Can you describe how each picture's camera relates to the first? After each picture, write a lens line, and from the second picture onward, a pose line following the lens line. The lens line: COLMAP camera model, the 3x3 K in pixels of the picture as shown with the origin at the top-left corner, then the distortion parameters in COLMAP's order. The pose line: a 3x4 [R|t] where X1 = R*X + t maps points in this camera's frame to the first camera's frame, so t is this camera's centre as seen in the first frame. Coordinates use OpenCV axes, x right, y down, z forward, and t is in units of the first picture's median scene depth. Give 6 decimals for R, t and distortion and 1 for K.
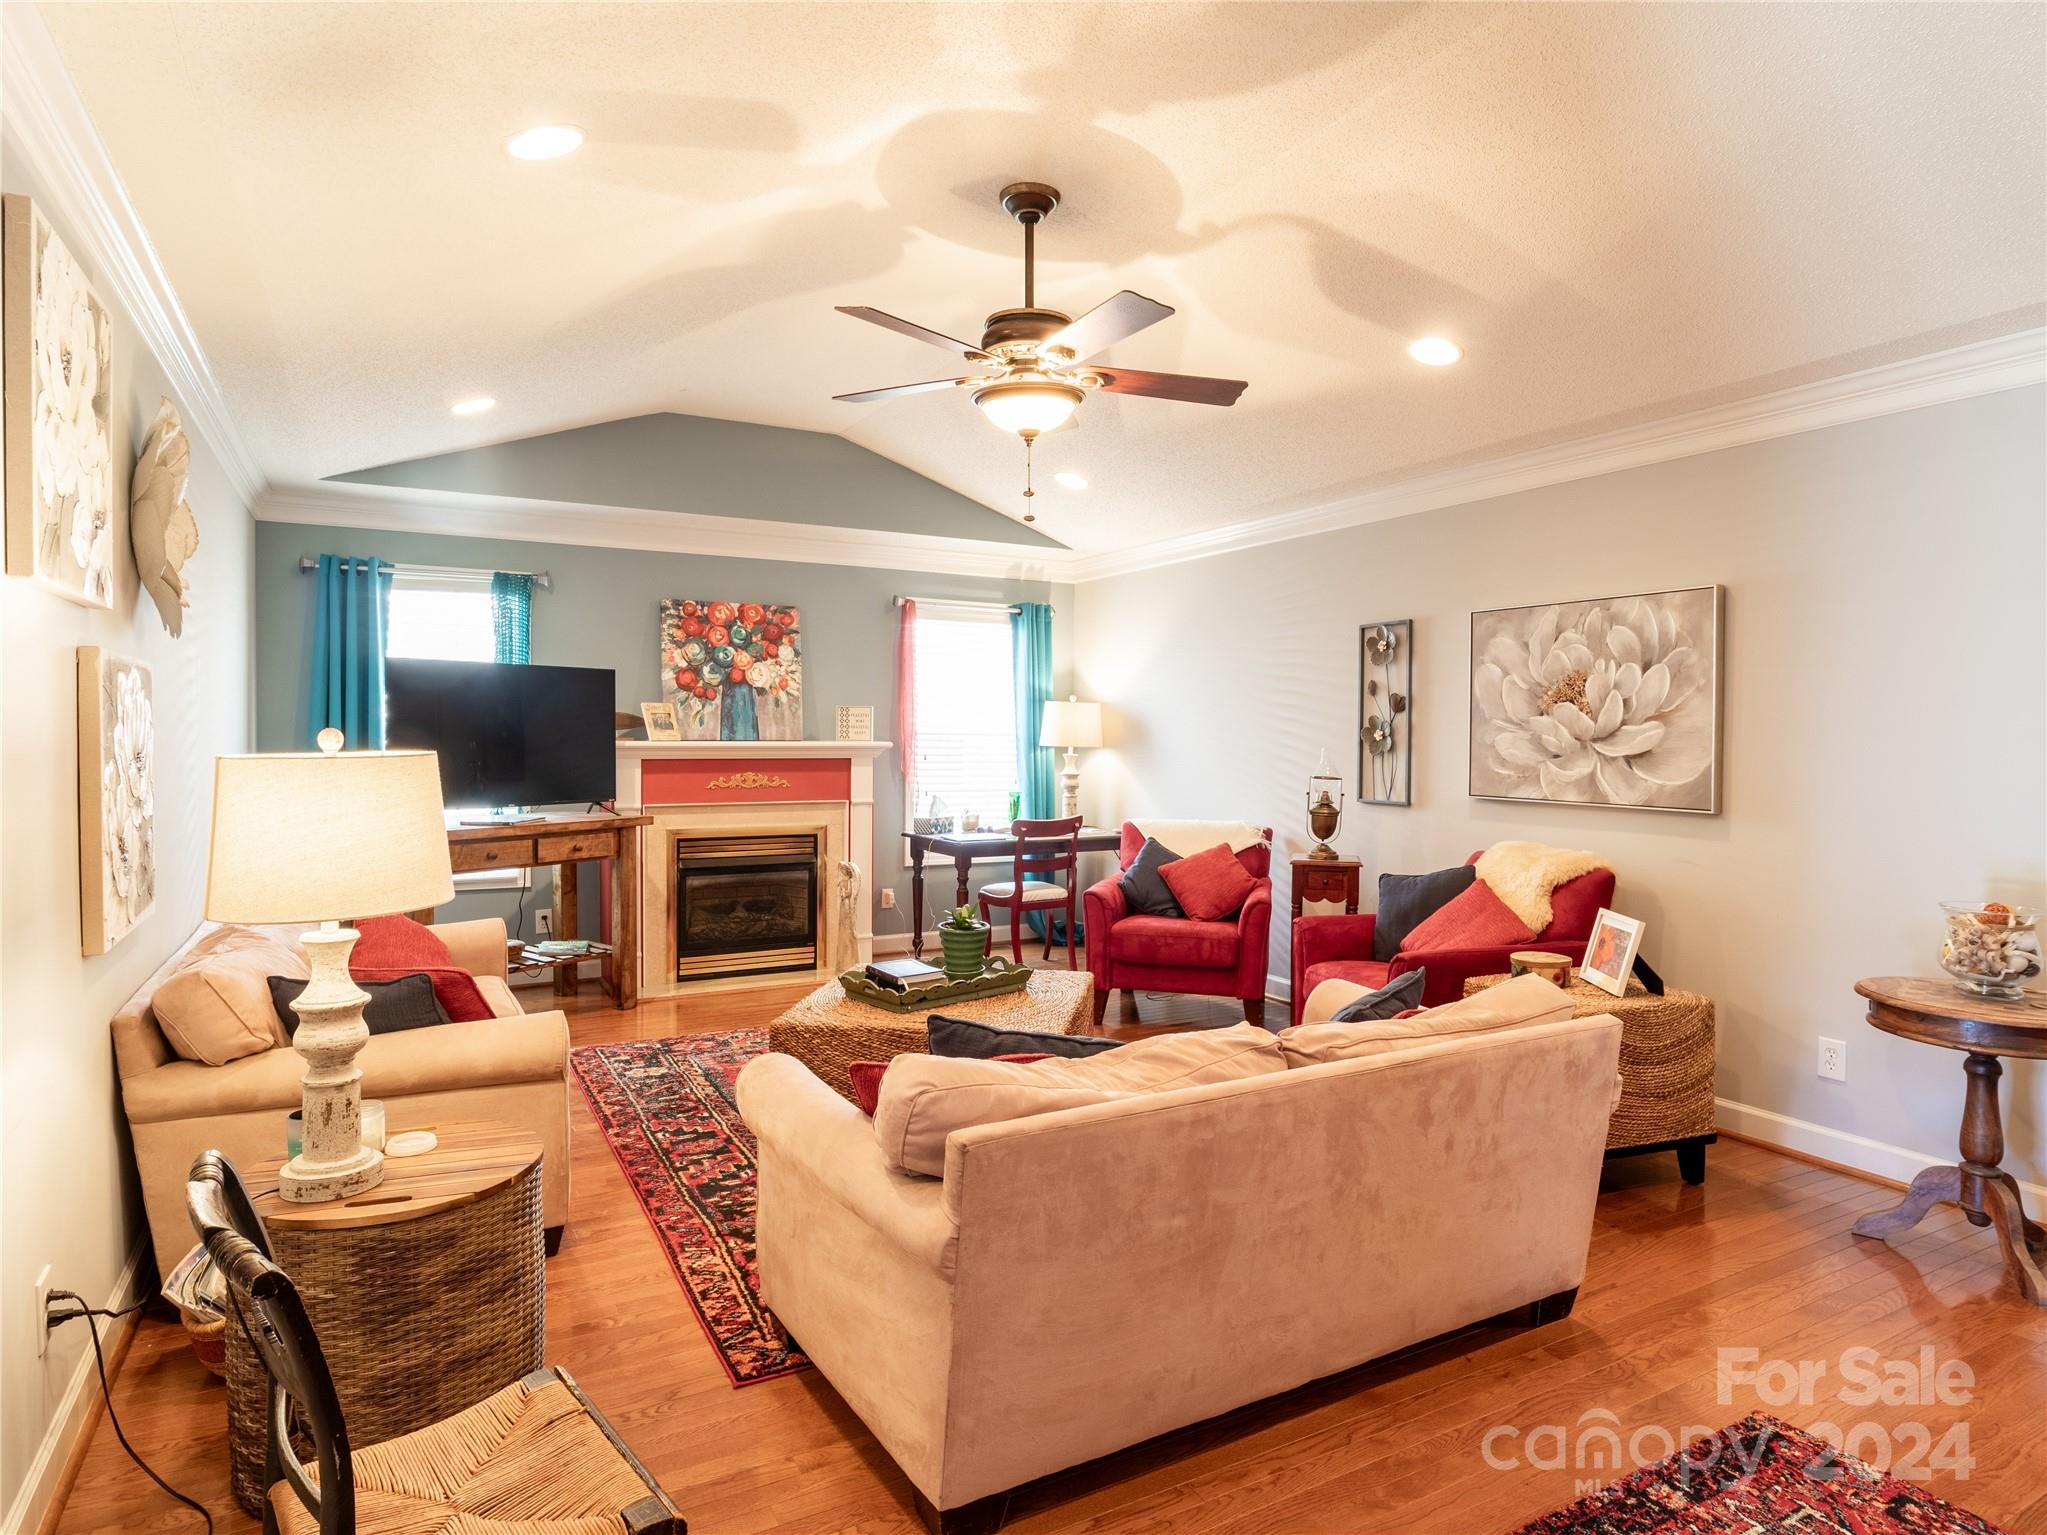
lens RADIAL K [[1144.6, 0, 1015.2], [0, 1144.6, 758.7], [0, 0, 1]] dist [-0.007072, 0.003979]
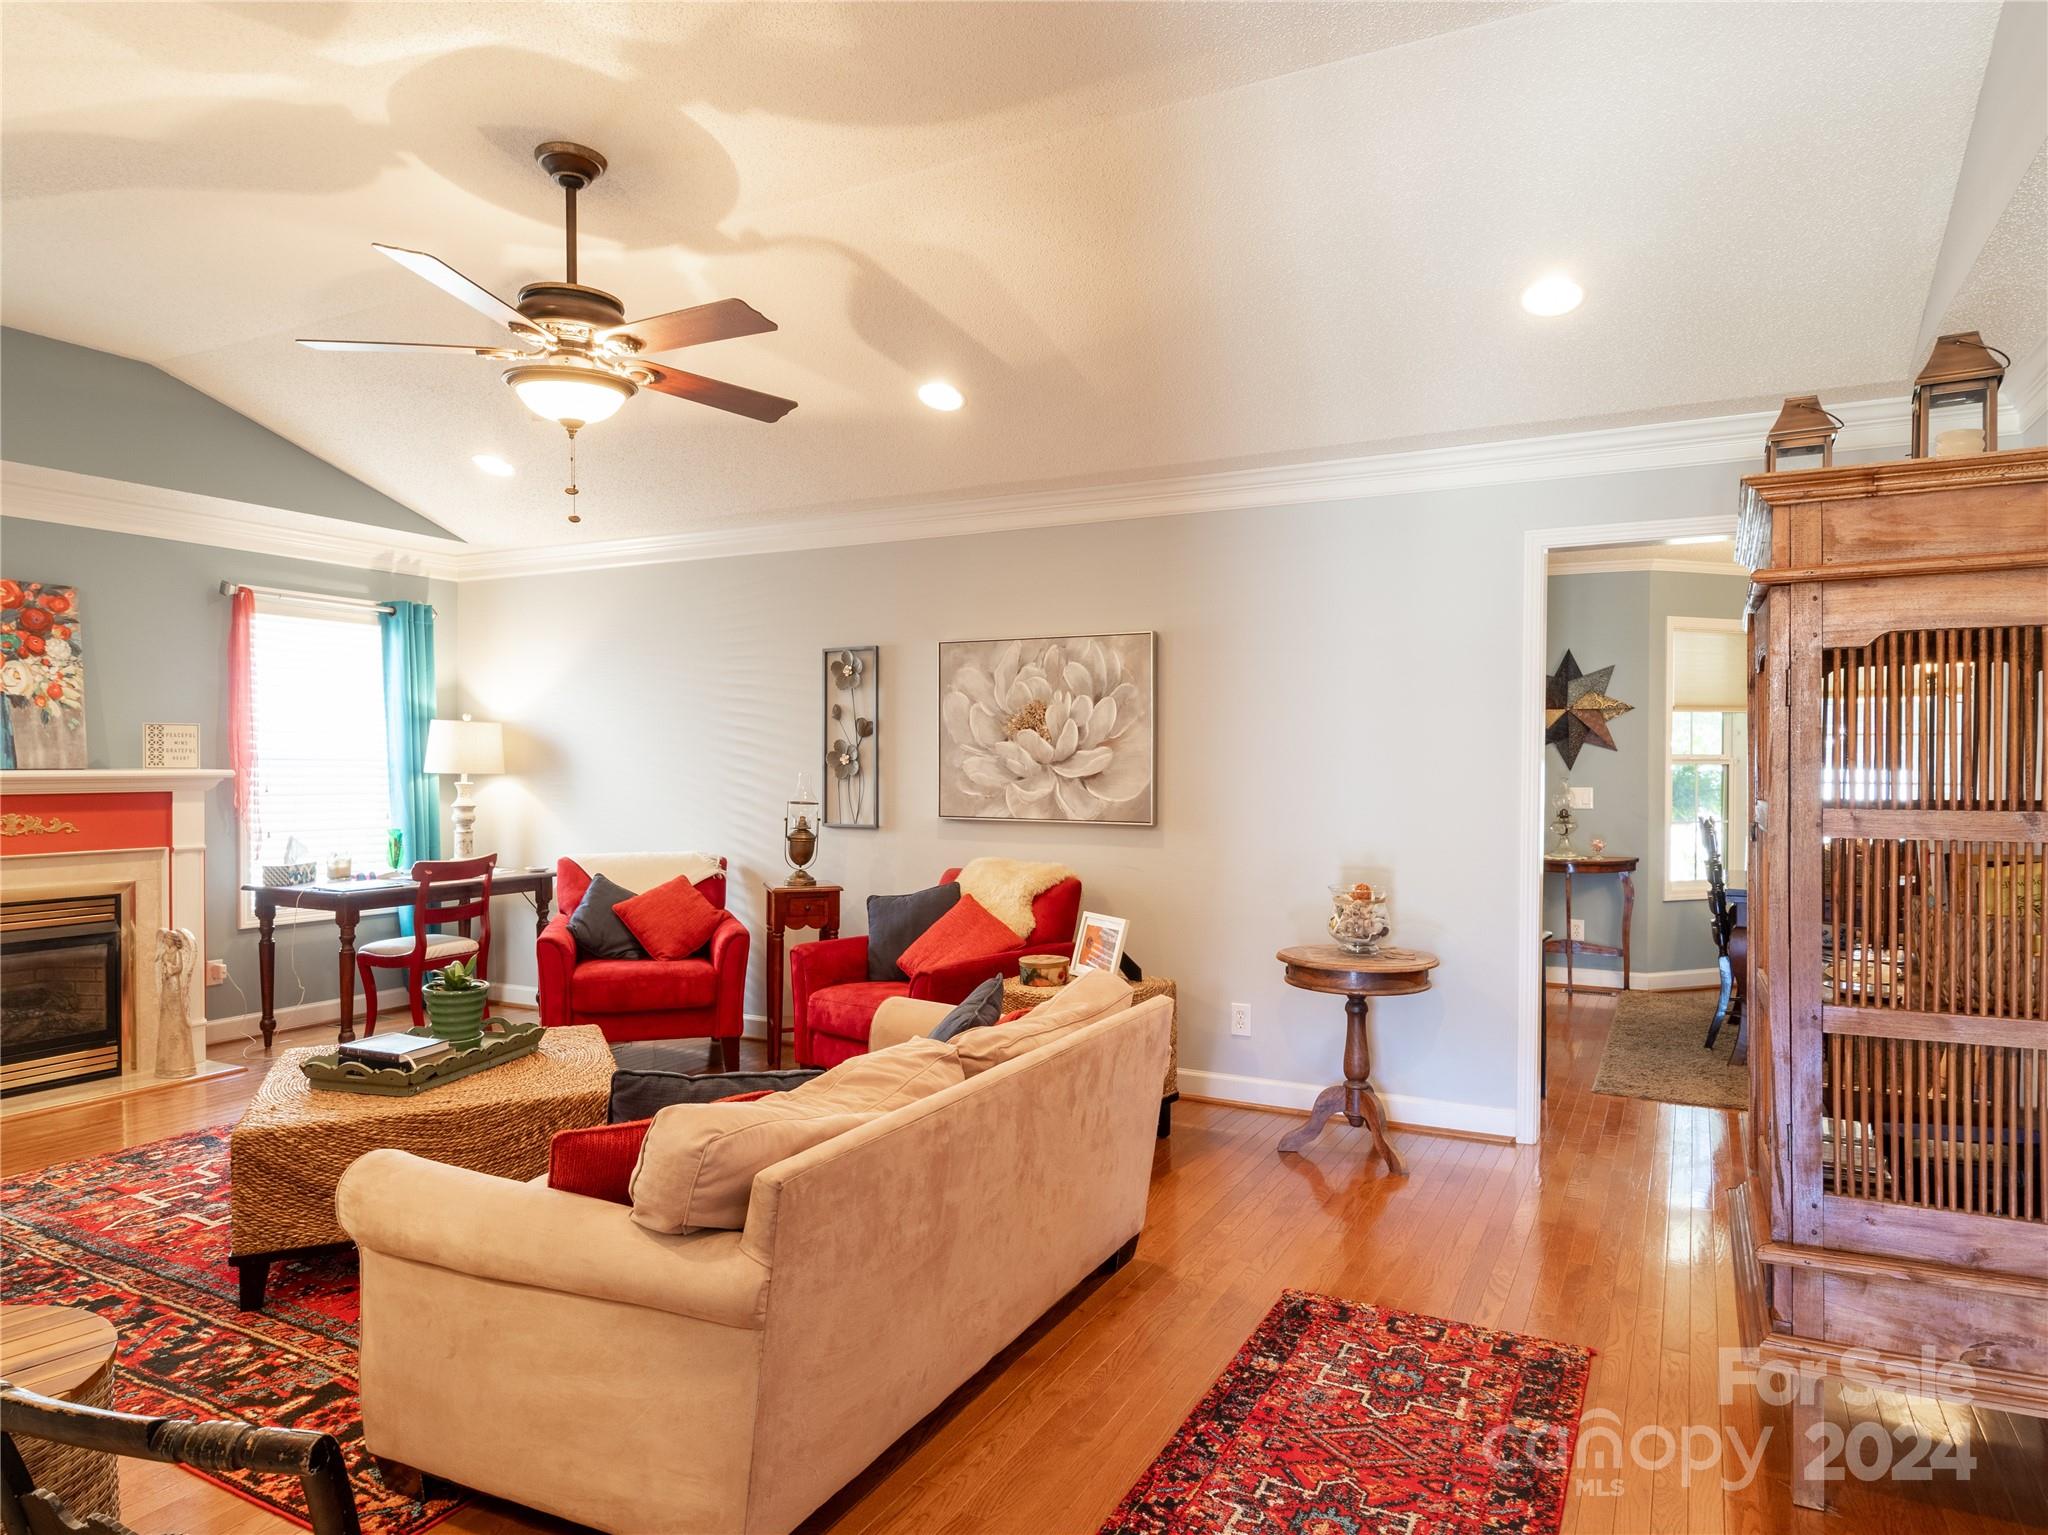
lens RADIAL K [[1246.2, 0, 1025.3], [0, 1246.2, 780.1], [0, 0, 1]] dist [-0.006137, 0.003511]
pose [[0.835438, -0.012764, 0.549437, -0.182995], [0.014132, 0.999899, 0.001740, -0.002253], [-0.549403, 0.006311, 0.835534, -0.003183]]
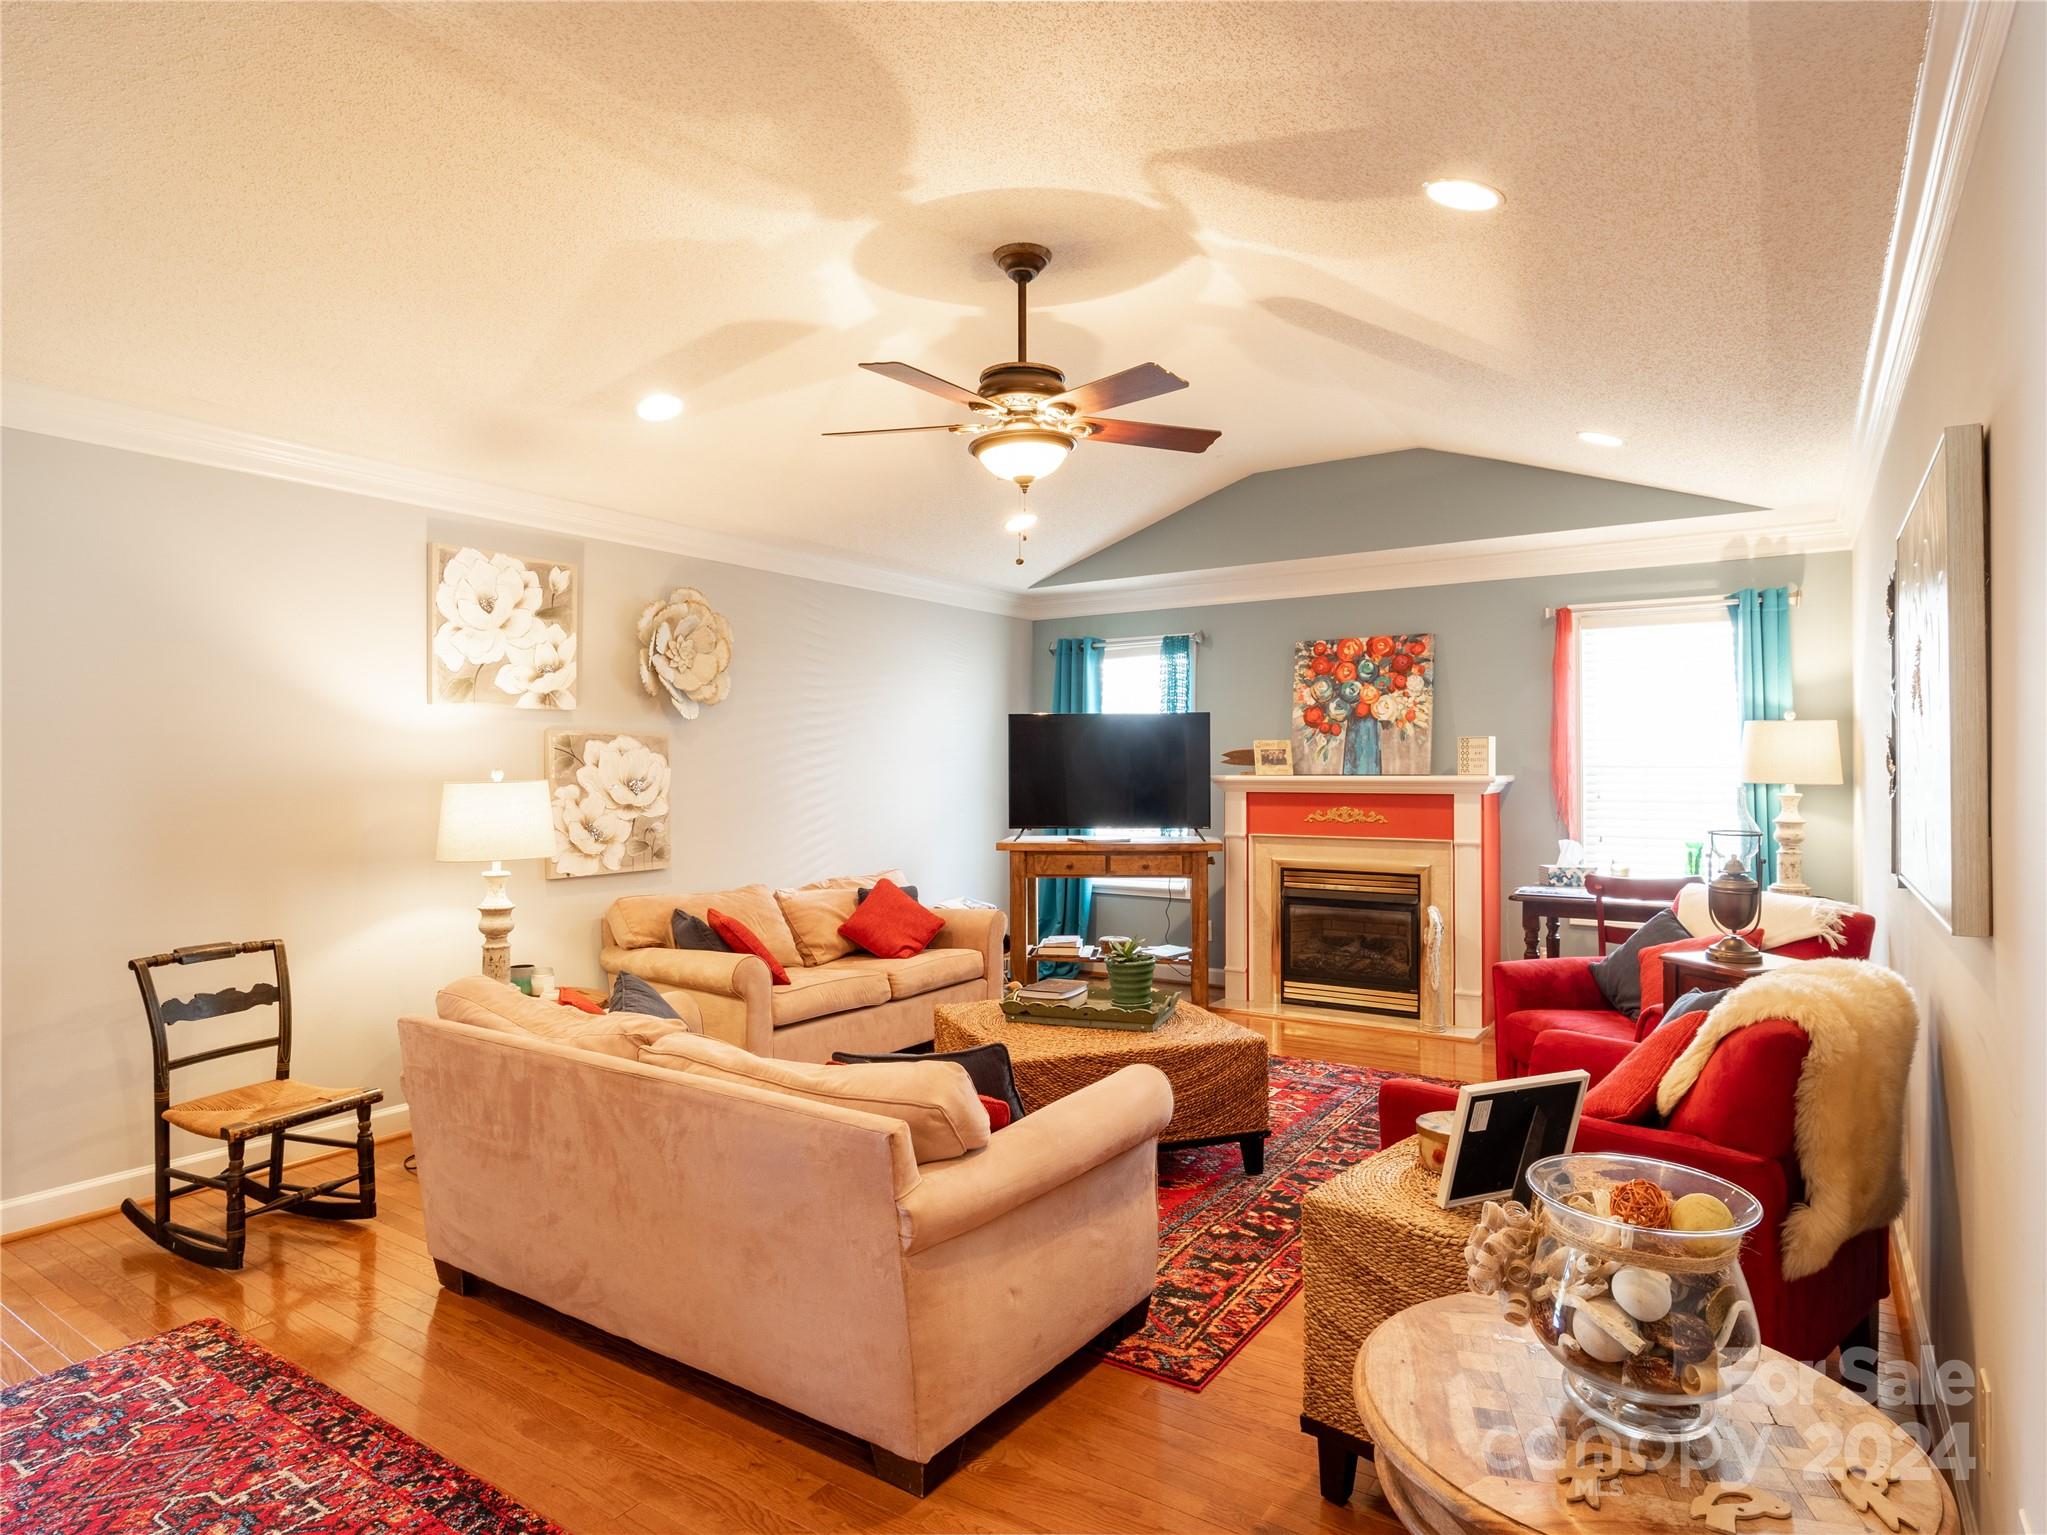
lens RADIAL K [[1151.2, 0, 1051.4], [0, 1151.2, 770.1], [0, 0, 1]] dist [-0.005795, -0.001143]
pose [[0.474913, -0.004190, -0.880023, 0.753465], [-0.013905, 0.999828, -0.012265, -0.006069], [0.879923, 0.018062, 0.474773, 0.420739]]
